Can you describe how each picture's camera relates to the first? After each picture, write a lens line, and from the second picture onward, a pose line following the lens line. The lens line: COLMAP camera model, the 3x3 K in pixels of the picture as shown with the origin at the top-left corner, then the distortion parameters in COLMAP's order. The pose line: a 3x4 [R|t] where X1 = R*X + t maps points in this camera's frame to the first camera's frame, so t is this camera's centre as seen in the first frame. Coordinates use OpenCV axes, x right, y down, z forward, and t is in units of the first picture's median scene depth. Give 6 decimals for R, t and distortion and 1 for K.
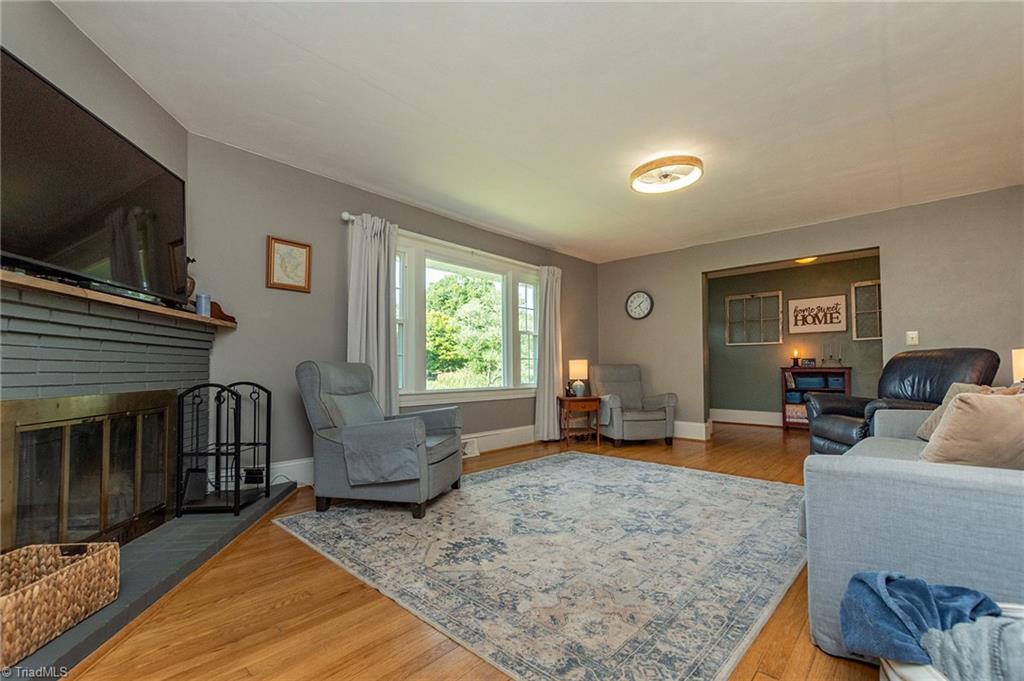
lens RADIAL K [[444.3, 0, 486.0], [0, 444.3, 368.6], [0, 0, 1]] dist [0.000596, -0.000148]
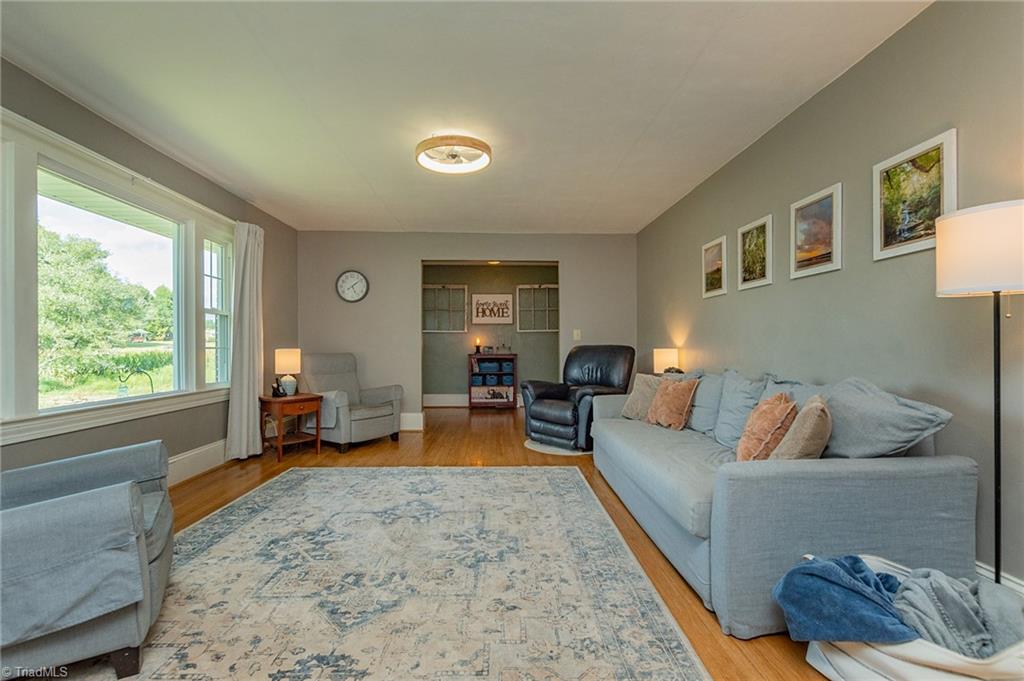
lens RADIAL K [[460.8, 0, 513.7], [0, 460.8, 350.7], [0, 0, 1]] dist [0.001043, -0.000843]
pose [[0.688714, -0.005283, 0.725014, -0.115651], [-0.000192, 0.999972, 0.007469, -0.024238], [-0.725034, -0.005283, 0.688693, 0.150232]]
